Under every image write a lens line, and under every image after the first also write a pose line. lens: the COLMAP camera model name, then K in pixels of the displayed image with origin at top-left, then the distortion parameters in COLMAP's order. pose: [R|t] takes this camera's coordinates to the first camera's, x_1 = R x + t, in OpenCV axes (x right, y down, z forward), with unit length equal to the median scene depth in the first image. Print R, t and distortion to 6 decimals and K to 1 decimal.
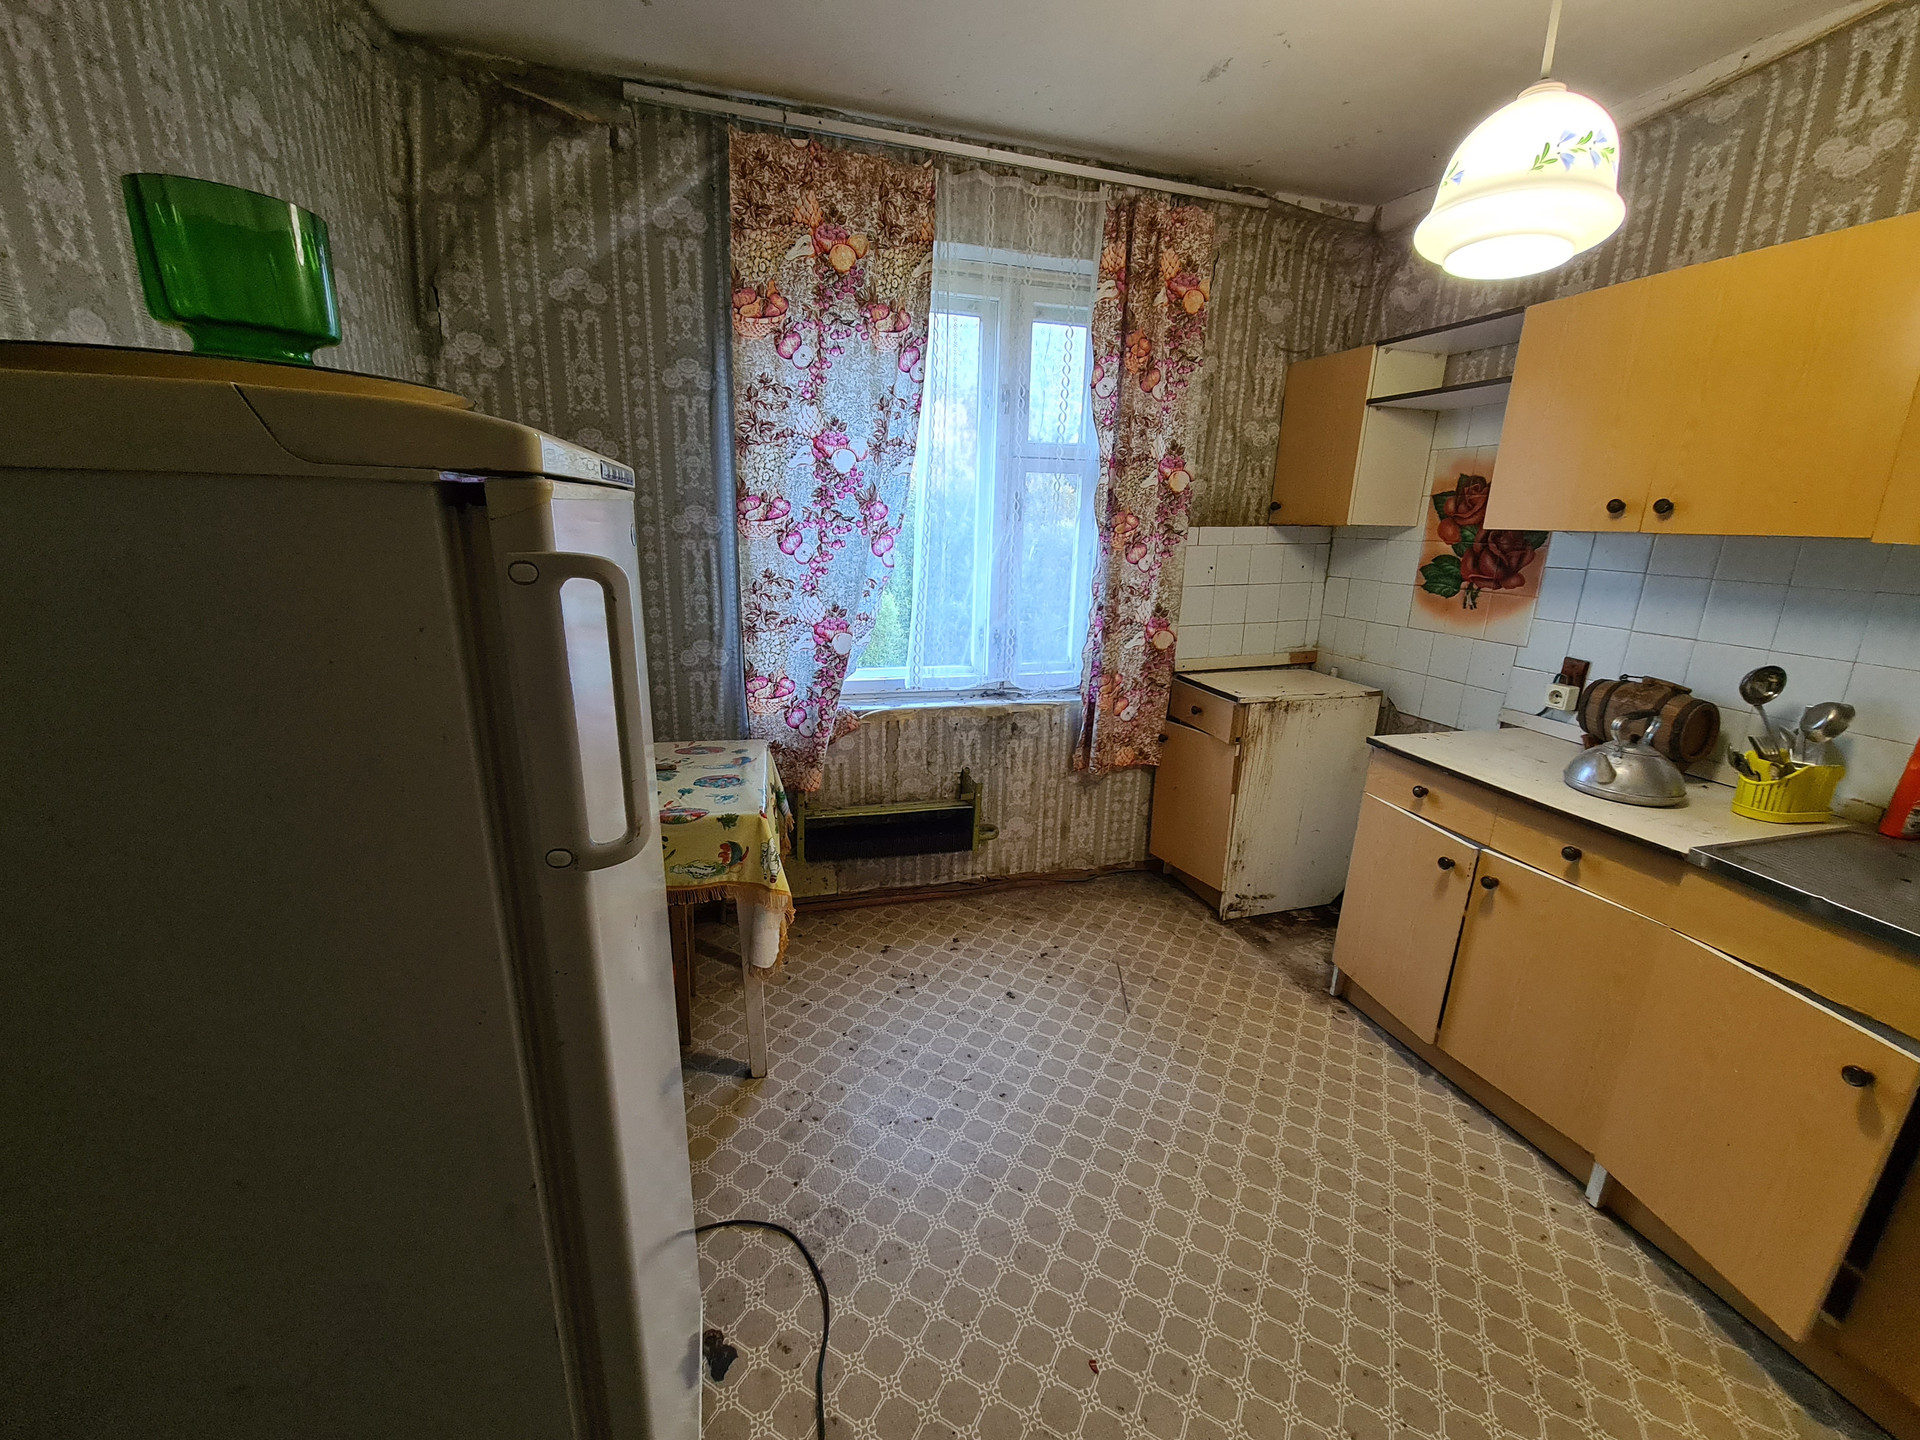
lens RADIAL K [[784.8, 0, 955.8], [0, 784.8, 705.9], [0, 0, 1]] dist [0.001556, -0.002762]
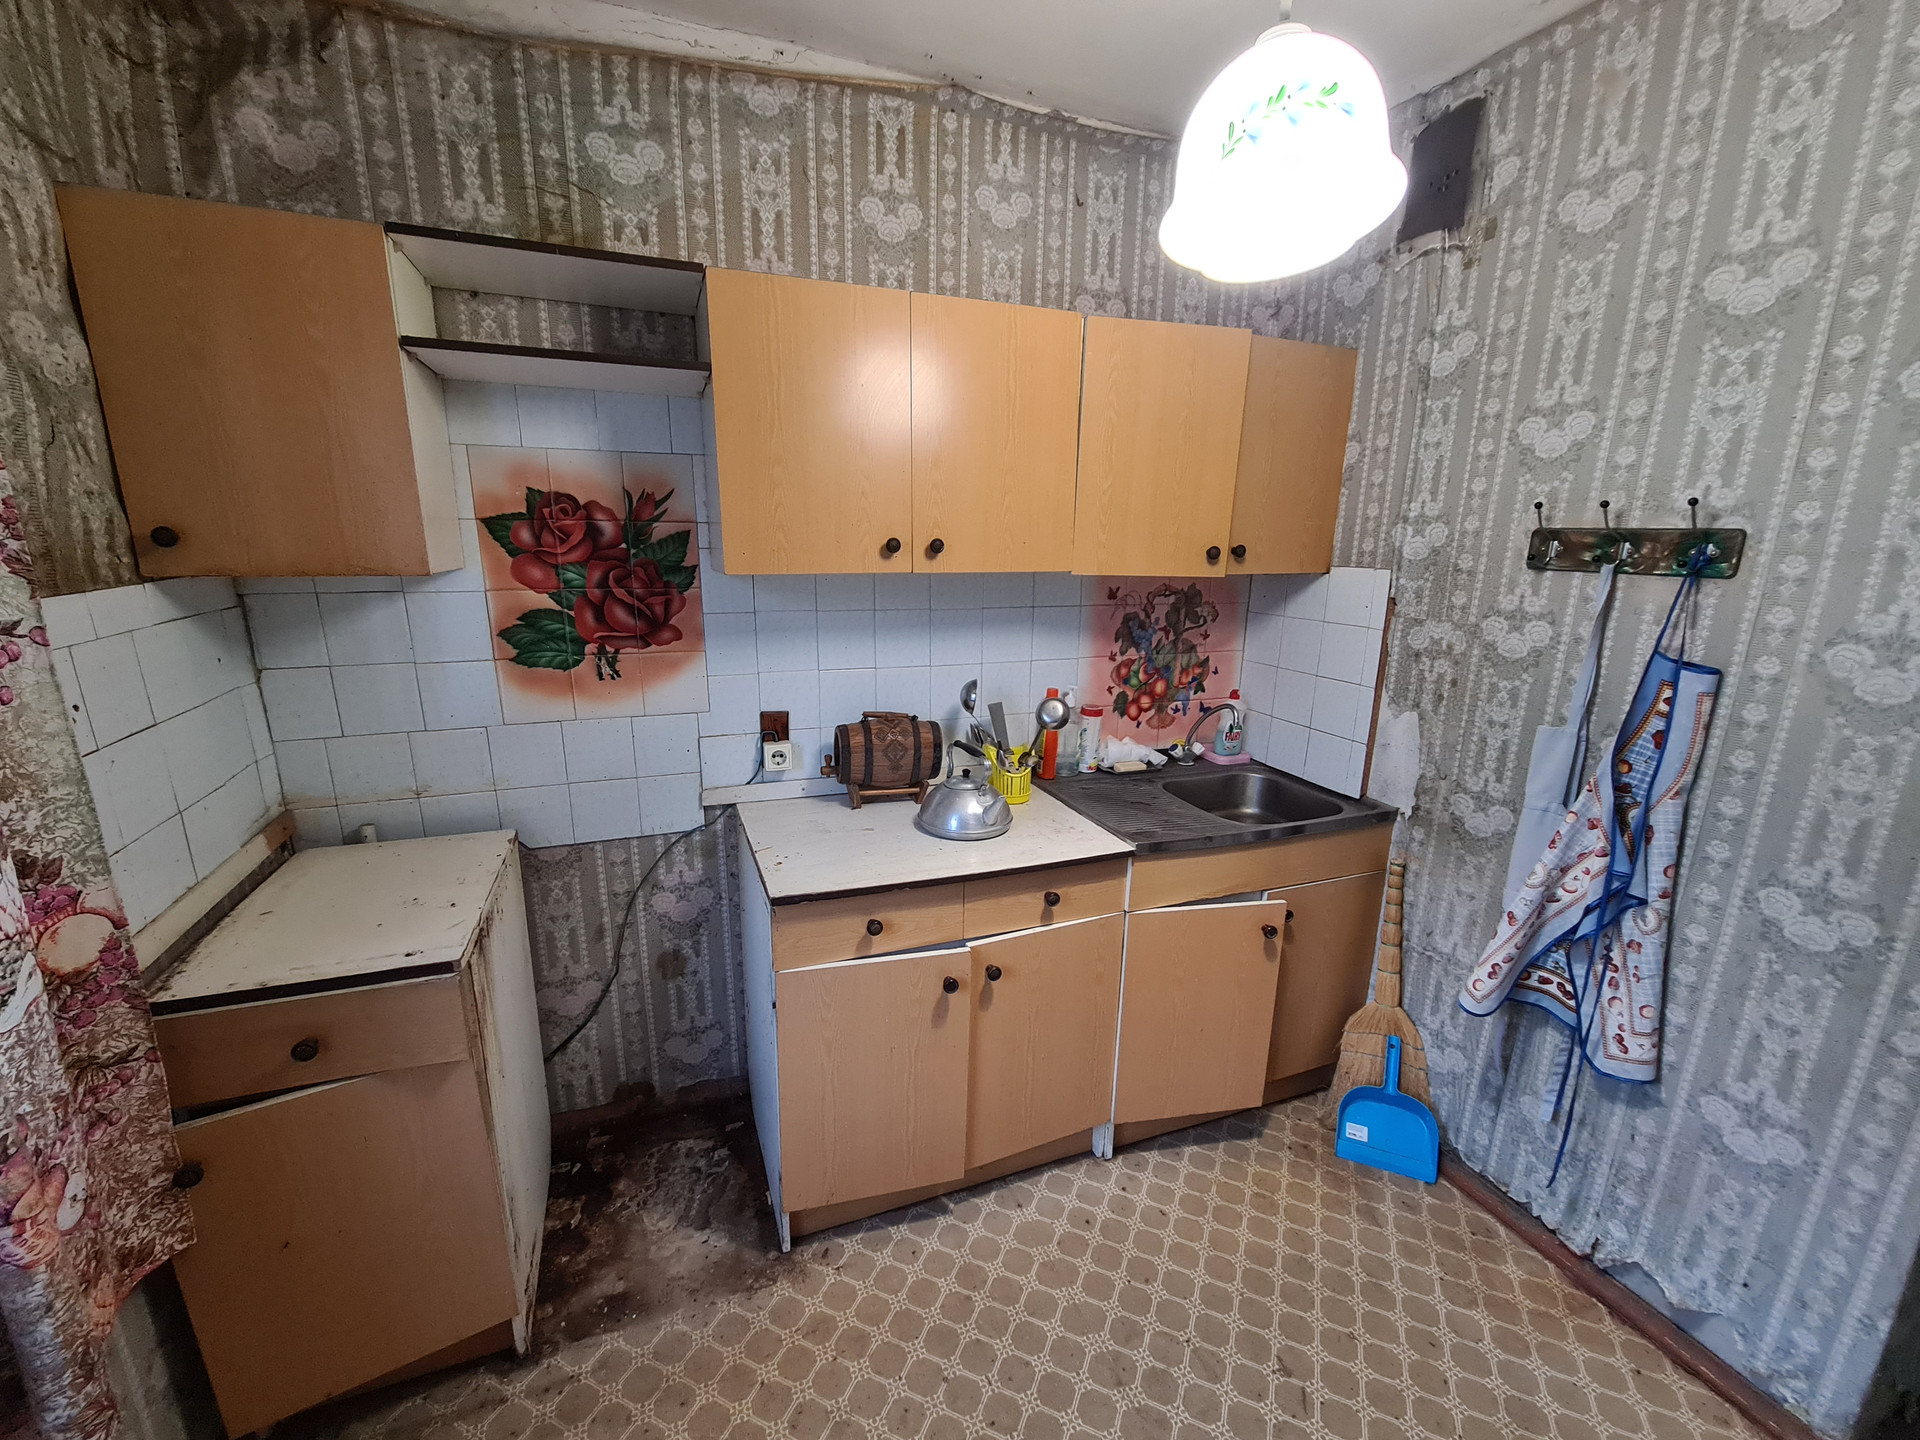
lens RADIAL K [[784.8, 0, 952.4], [0, 784.8, 731.1], [0, 0, 1]] dist [0.001556, -0.002762]
pose [[-0.073736, -0.261273, 0.962445, -0.078433], [0.223360, 0.936229, 0.271268, -0.217205], [-0.971943, 0.234973, -0.010676, 0.757777]]
